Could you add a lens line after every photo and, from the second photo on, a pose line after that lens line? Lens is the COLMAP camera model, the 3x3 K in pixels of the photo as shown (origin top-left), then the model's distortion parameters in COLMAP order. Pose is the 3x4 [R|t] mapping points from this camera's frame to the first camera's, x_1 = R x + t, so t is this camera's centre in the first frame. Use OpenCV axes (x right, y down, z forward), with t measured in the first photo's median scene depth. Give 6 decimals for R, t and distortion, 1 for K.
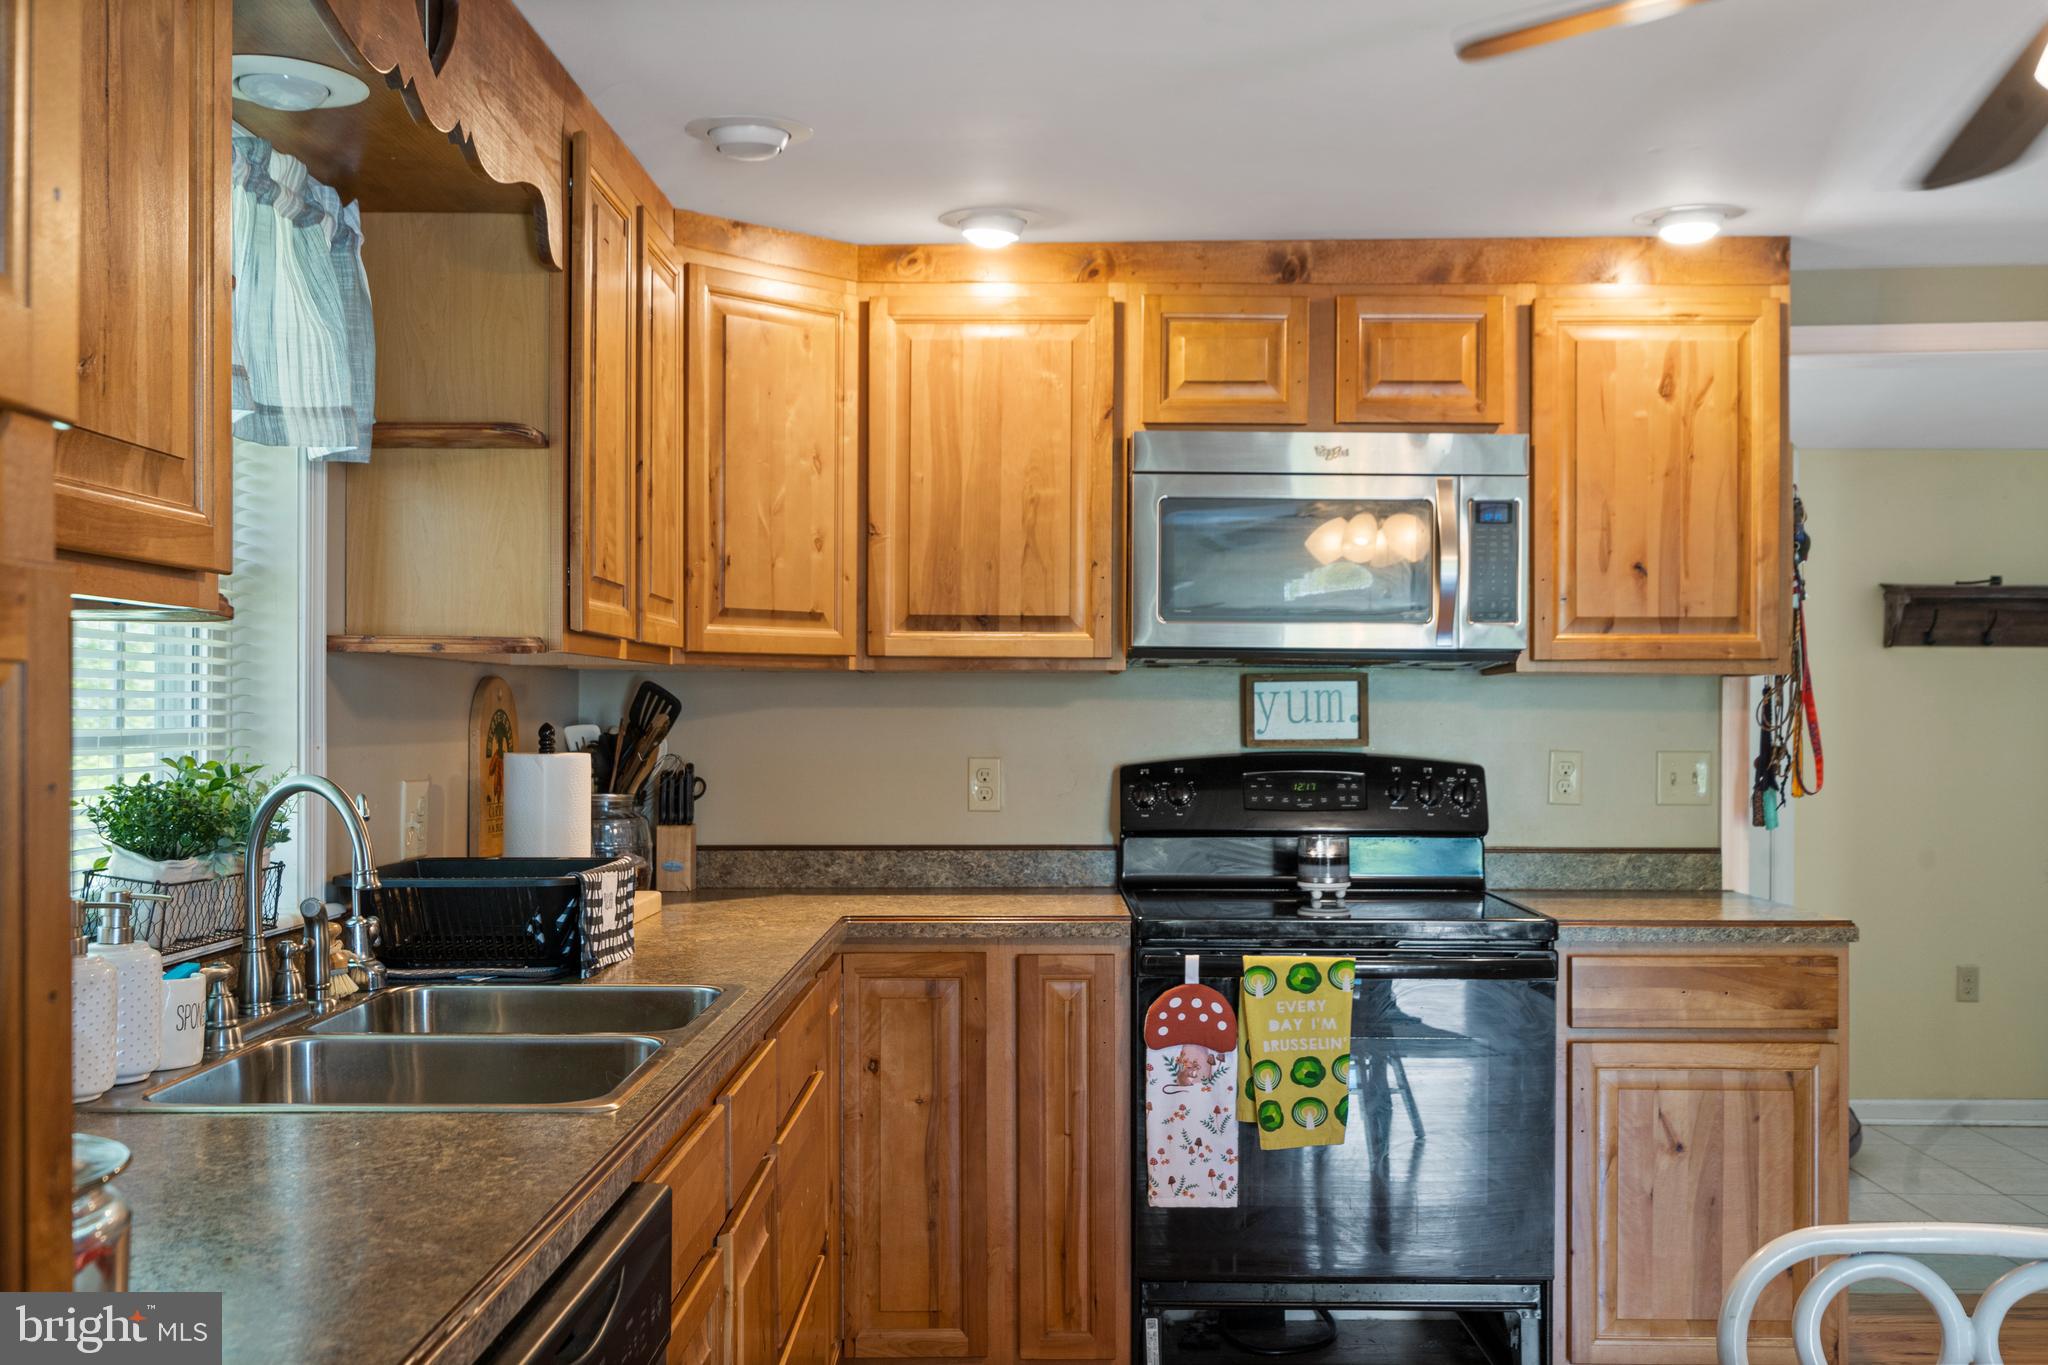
lens RADIAL K [[1982.8, 0, 1017.7], [0, 1982.8, 717.0], [0, 0, 1]] dist [-0.003236, -0.003916]
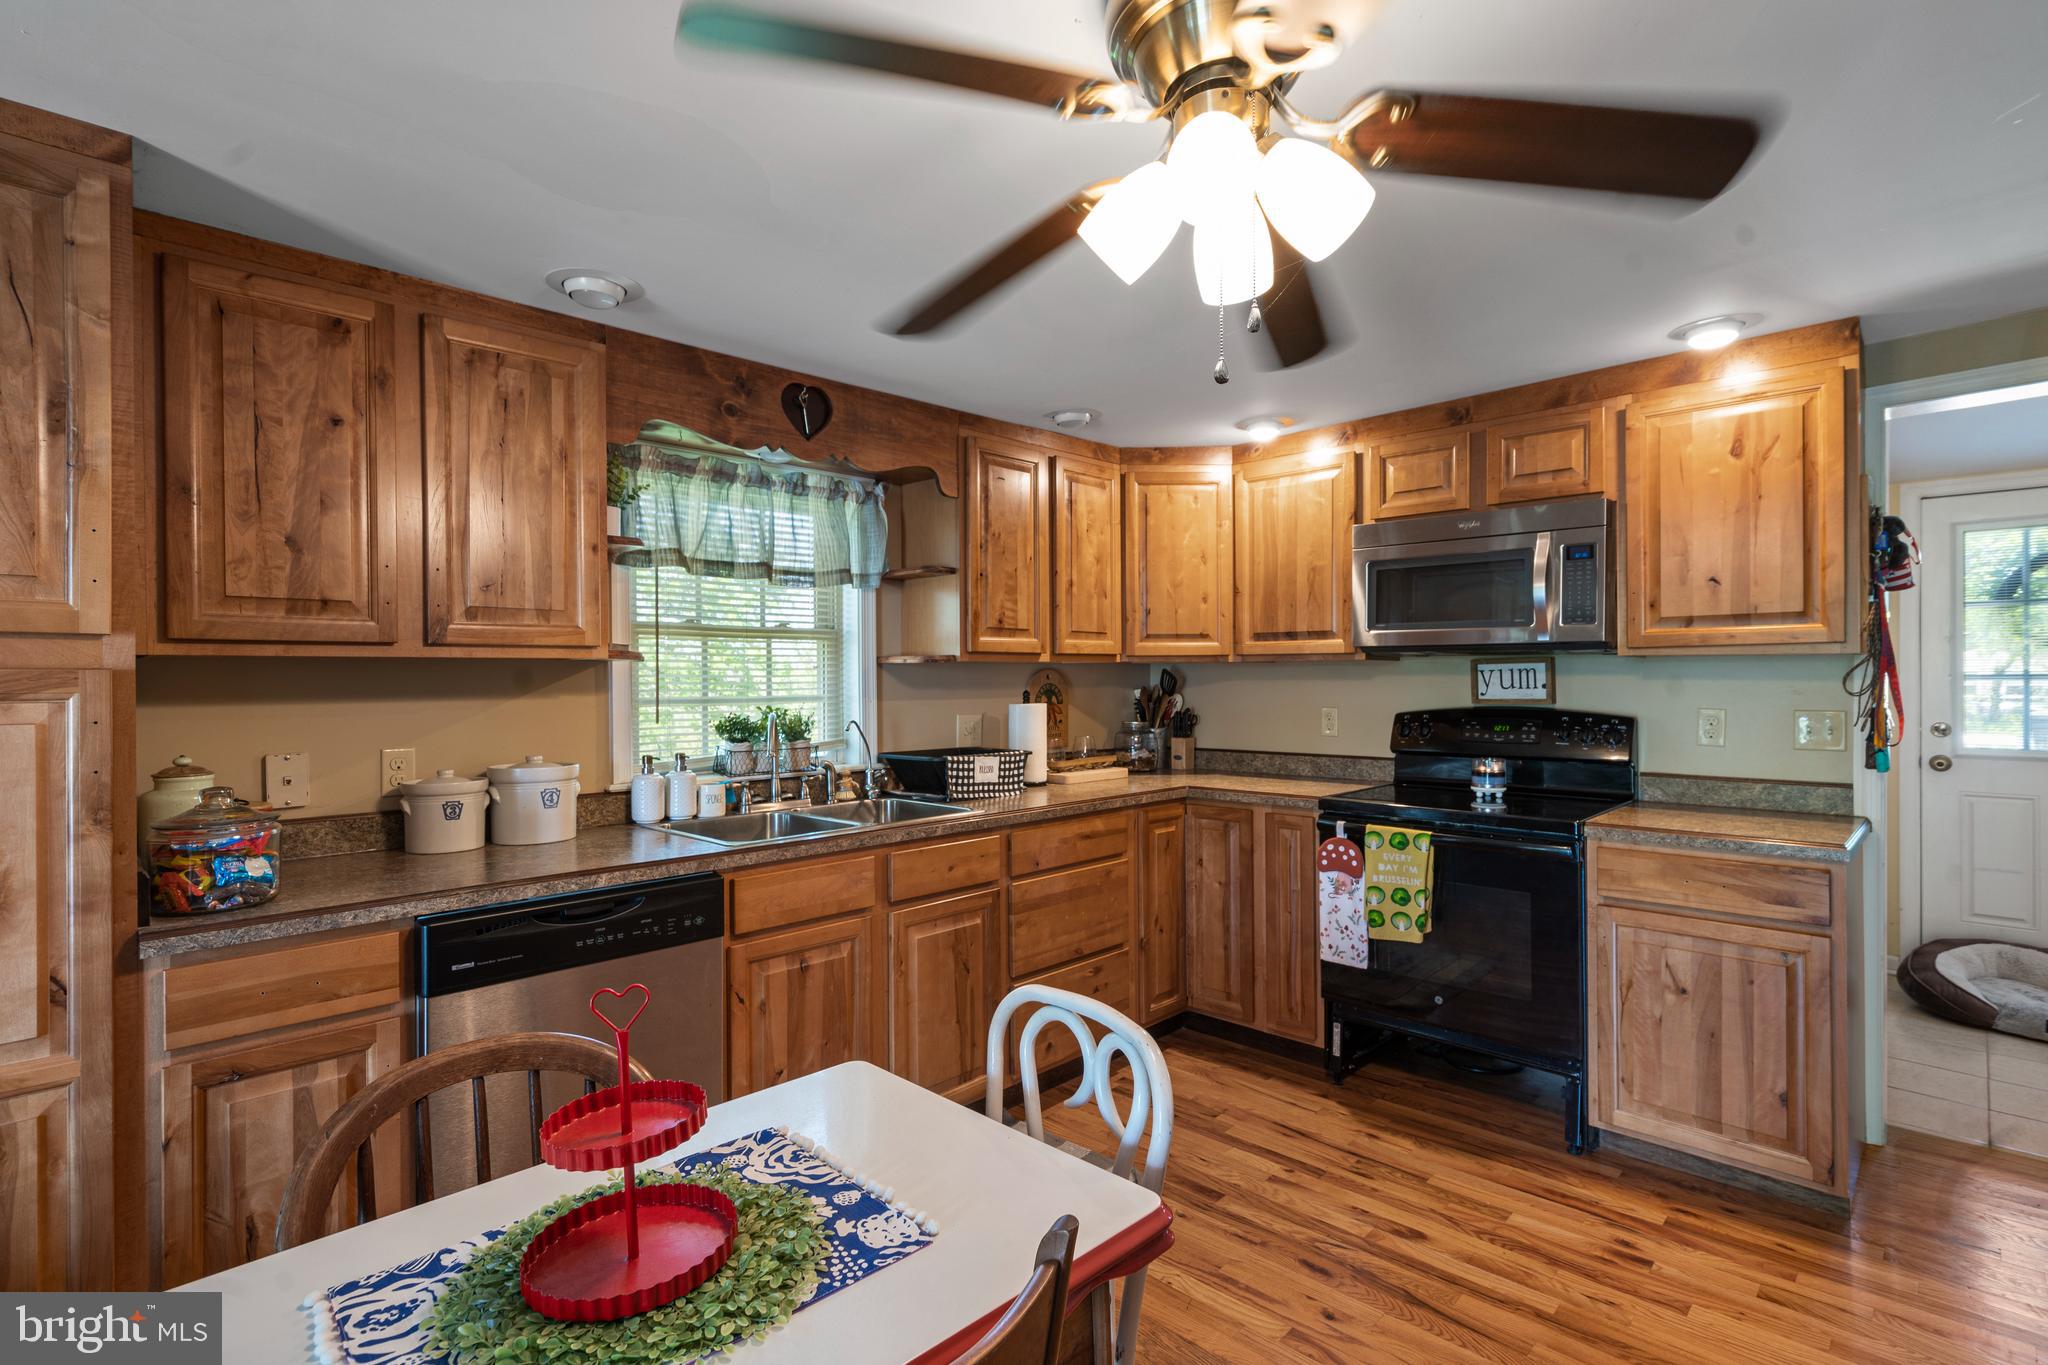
lens RADIAL K [[976.9, 0, 1017.5], [0, 976.9, 678.4], [0, 0, 1]] dist [0.002485, 0.000664]
pose [[0.720655, -0.005871, -0.693269, 0.439698], [0.006026, 0.999979, -0.002205, -0.006763], [0.693268, -0.002588, 0.720675, 0.154150]]
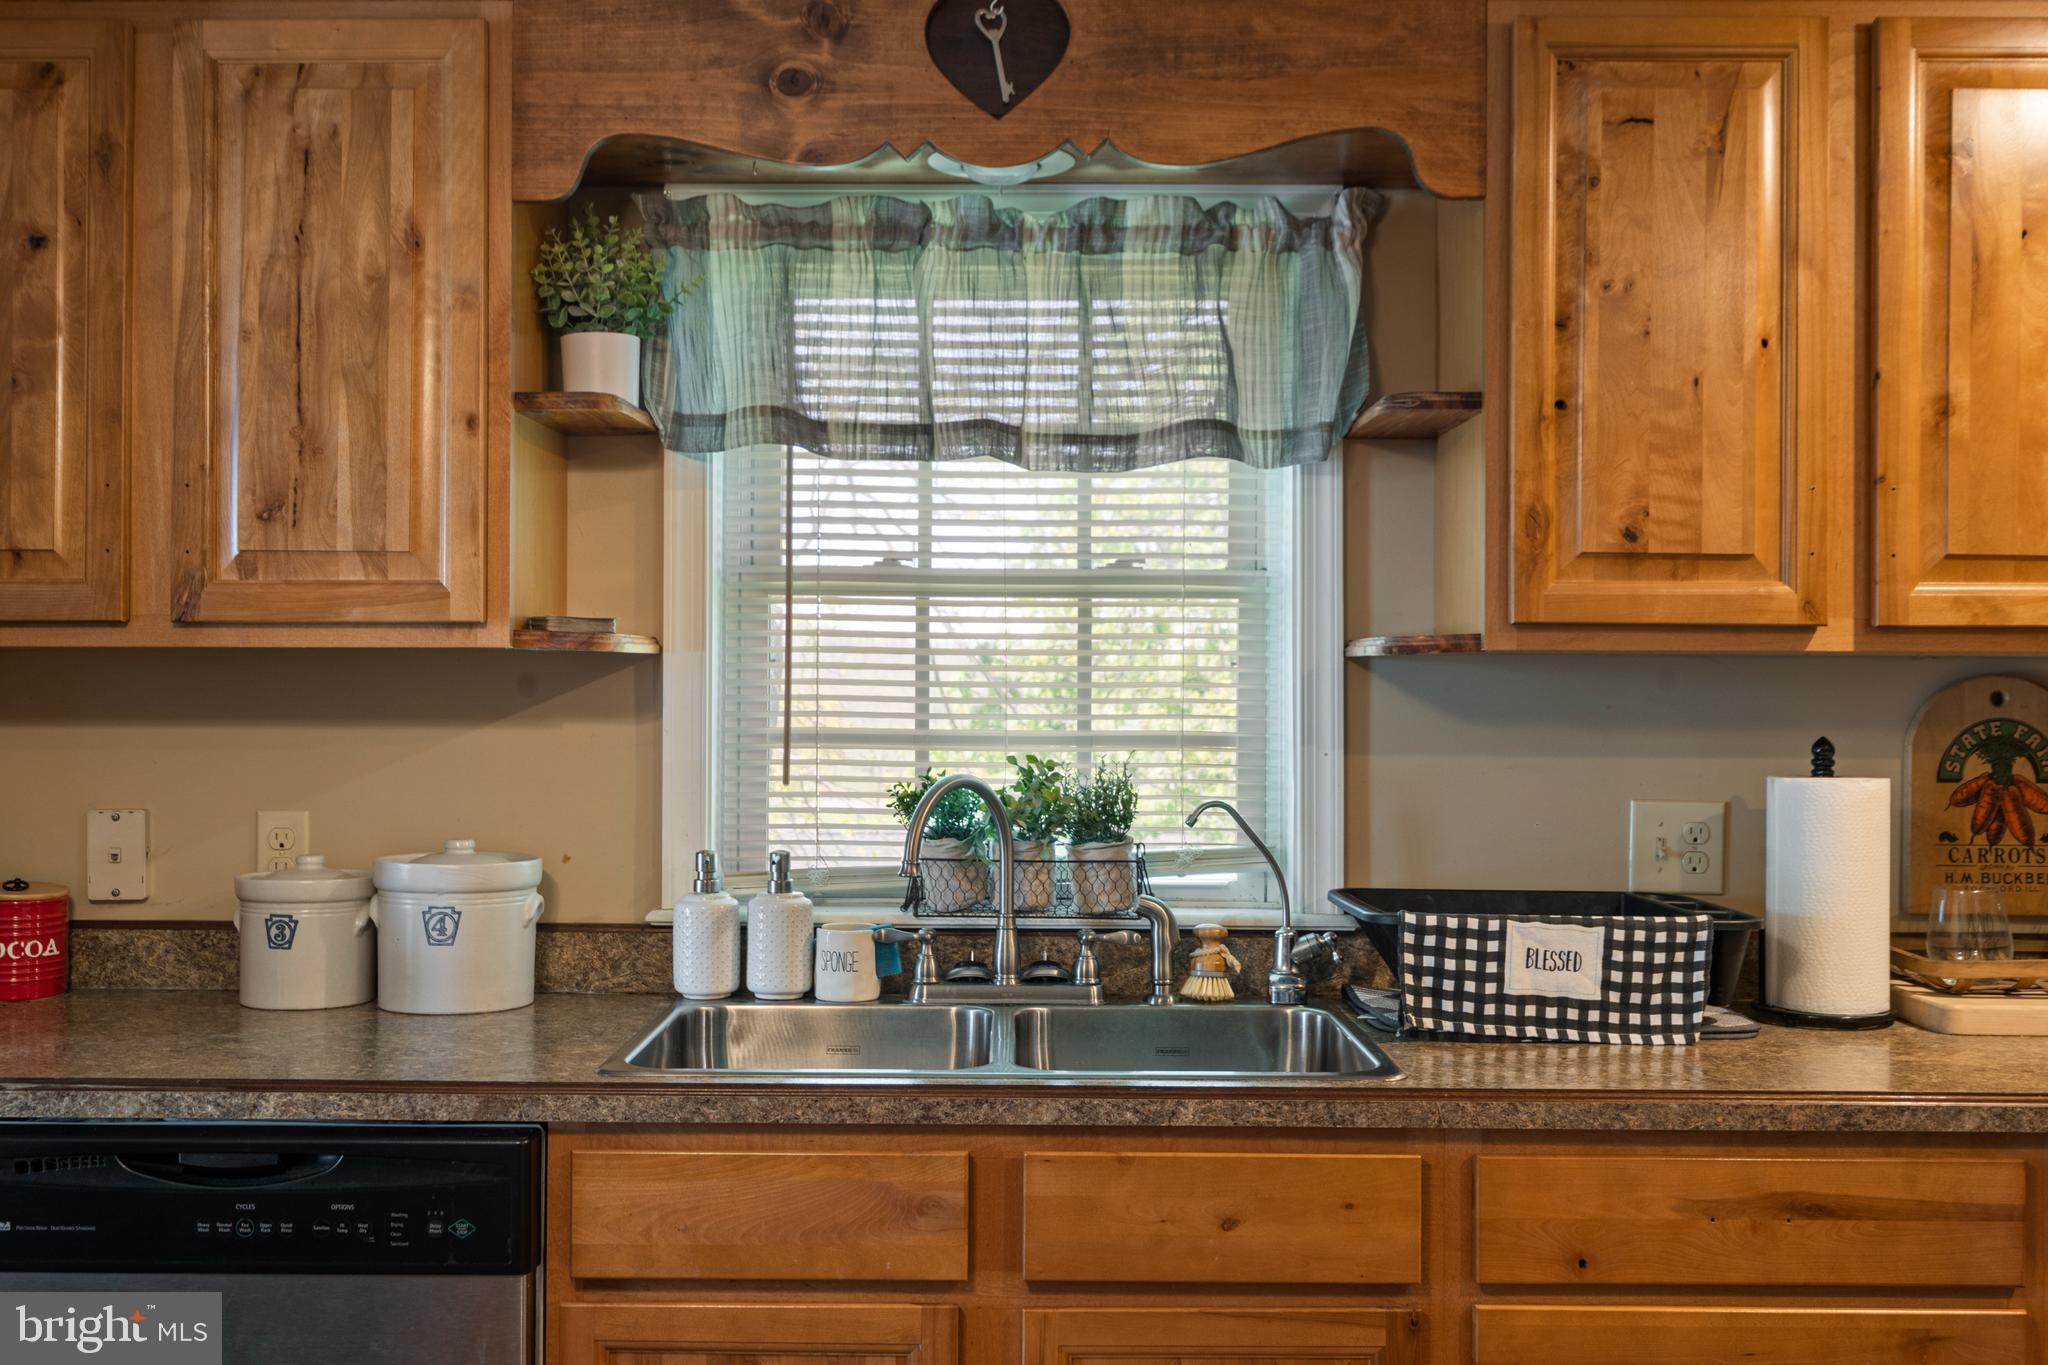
lens RADIAL K [[2020.9, 0, 1010.1], [0, 2020.9, 671.5], [0, 0, 1]] dist [0.016935, -0.010155]
pose [[0.007930, -0.011446, -0.999903, 0.444342], [-0.007542, 0.999905, -0.011505, -0.009039], [0.999940, 0.007632, 0.007842, 0.564557]]
